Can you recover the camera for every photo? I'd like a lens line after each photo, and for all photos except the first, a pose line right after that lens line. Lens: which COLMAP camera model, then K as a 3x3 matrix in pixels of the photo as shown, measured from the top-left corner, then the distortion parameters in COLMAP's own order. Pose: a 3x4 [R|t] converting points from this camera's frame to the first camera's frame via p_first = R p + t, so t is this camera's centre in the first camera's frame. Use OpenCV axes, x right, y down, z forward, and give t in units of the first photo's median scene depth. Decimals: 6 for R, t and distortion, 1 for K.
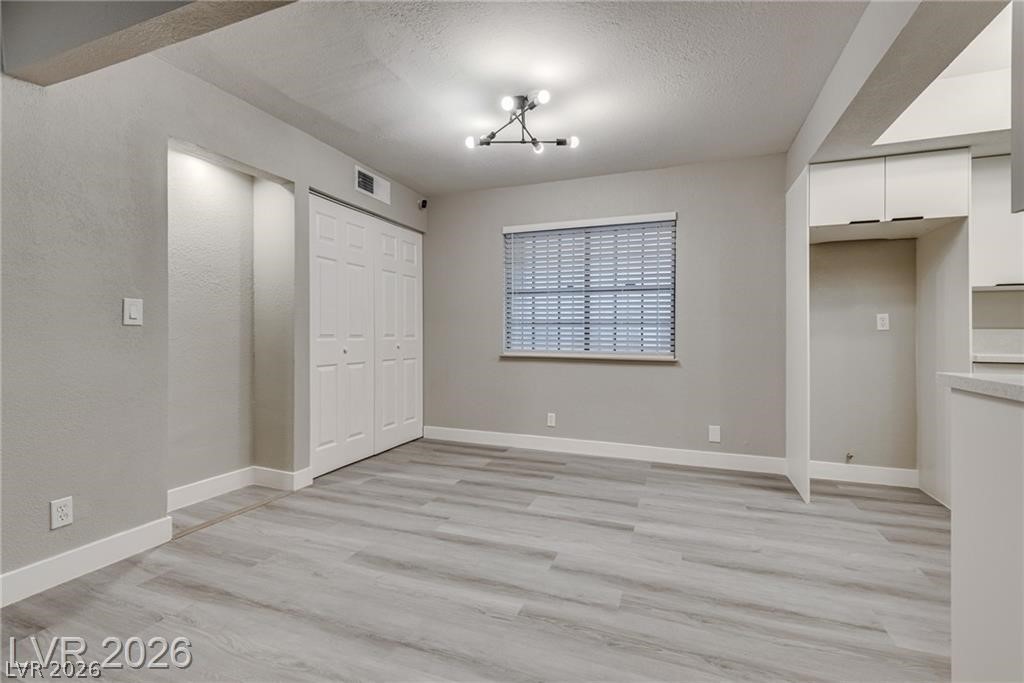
lens RADIAL K [[460.5, 0, 512.3], [0, 460.5, 336.6], [0, 0, 1]] dist [0.035750, -0.021236]
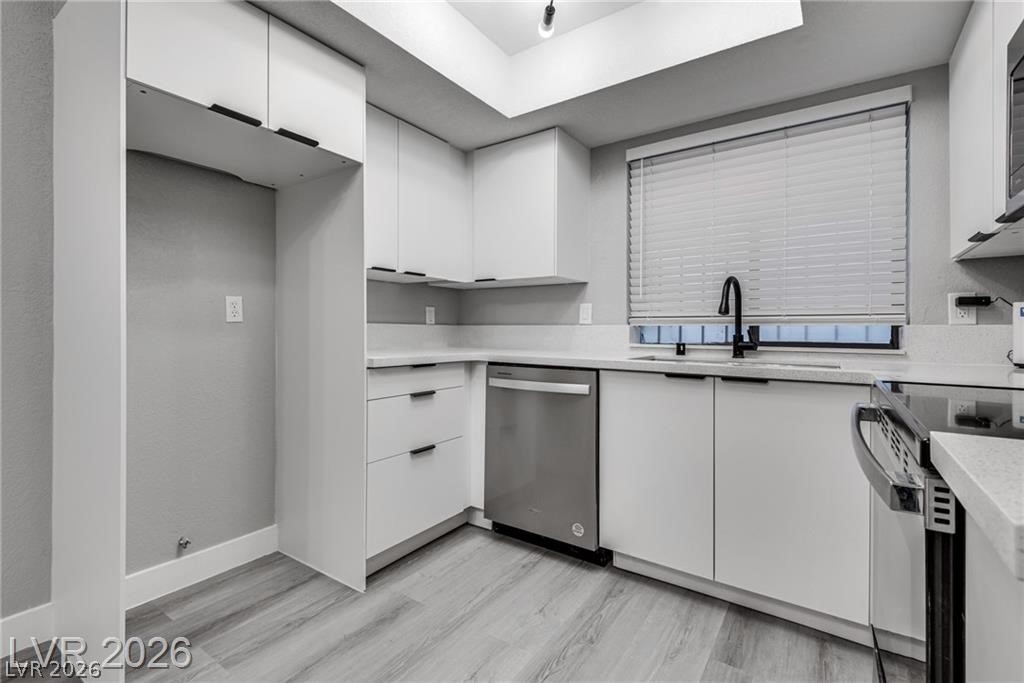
lens RADIAL K [[468.7, 0, 500.4], [0, 468.7, 328.7], [0, 0, 1]] dist [-0.000775, -0.001010]
pose [[0.250488, 0.001004, 0.968119, 0.282845], [-0.004736, 0.999989, 0.000188, -0.006815], [-0.968108, -0.004633, 0.250490, 0.513749]]
